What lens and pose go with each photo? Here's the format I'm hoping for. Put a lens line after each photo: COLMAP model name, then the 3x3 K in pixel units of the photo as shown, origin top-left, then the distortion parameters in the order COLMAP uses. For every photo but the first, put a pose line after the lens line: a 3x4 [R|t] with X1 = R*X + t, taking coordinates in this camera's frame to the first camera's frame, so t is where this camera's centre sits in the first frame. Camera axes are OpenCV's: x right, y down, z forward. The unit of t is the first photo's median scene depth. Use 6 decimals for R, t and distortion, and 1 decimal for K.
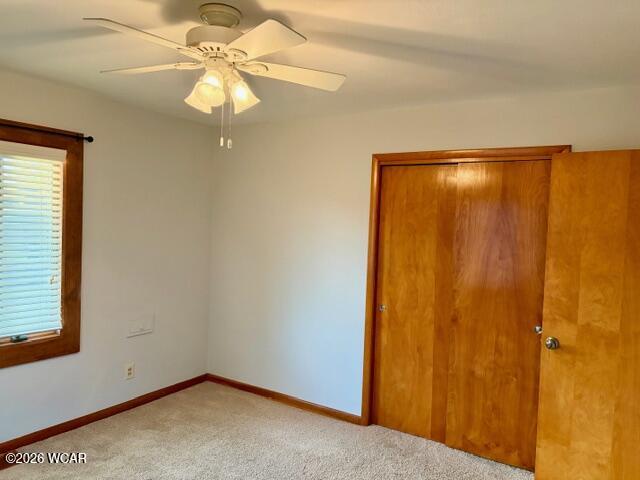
lens RADIAL K [[477.8, 0, 320.0], [0, 477.8, 240.0], [0, 0, 1]] dist [0.062653, -0.102587]
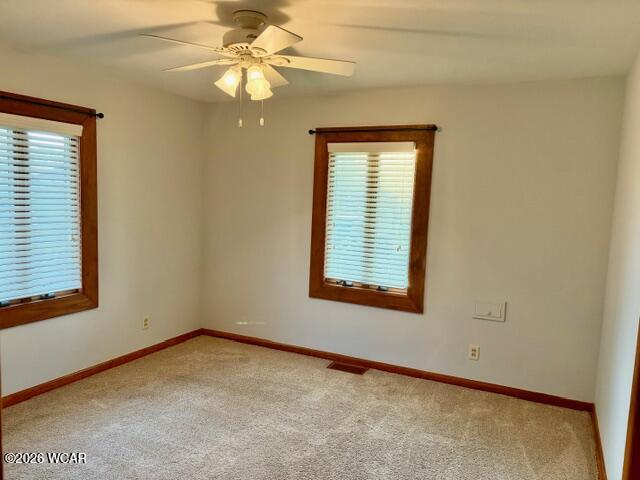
lens RADIAL K [[477.8, 0, 320.0], [0, 477.8, 240.0], [0, 0, 1]] dist [0.062653, -0.102587]
pose [[0.108103, 0.060750, -0.992282, 0.636051], [-0.070092, 0.996113, 0.053348, 0.010712], [0.991666, 0.063784, 0.111941, 0.638407]]
